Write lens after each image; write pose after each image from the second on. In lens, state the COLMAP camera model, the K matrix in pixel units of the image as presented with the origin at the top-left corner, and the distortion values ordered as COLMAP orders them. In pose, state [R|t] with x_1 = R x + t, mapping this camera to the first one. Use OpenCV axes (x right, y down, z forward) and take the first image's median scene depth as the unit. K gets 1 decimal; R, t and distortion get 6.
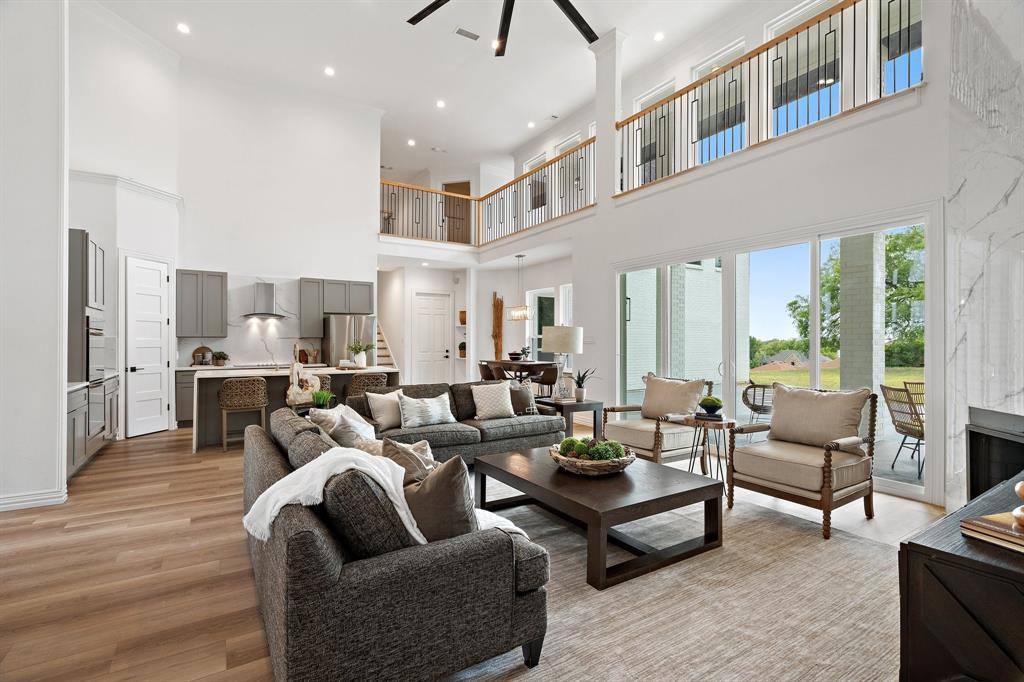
lens RADIAL K [[477.2, 0, 513.5], [0, 477.2, 344.3], [0, 0, 1]] dist [-0.000956, 0.000232]
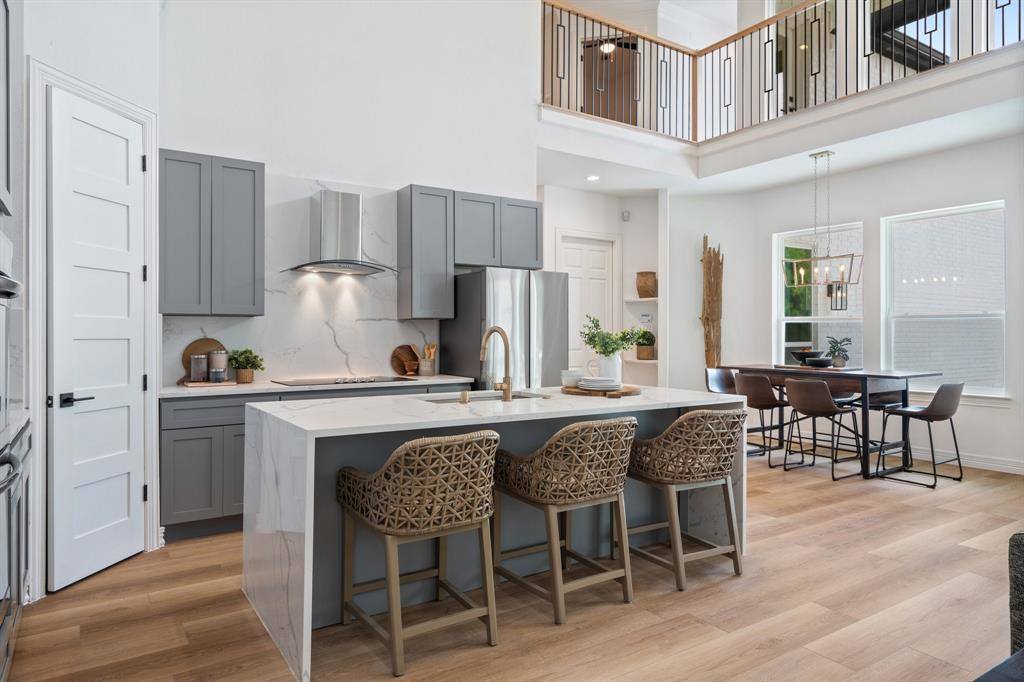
lens RADIAL K [[650.7, 0, 511.6], [0, 650.7, 335.0], [0, 0, 1]] dist [0.001101, -0.000408]
pose [[0.999654, 0.001617, 0.026270, -0.369582], [-0.001535, 0.999994, -0.003162, 0.003304], [-0.026275, 0.003120, 0.999650, 0.388599]]
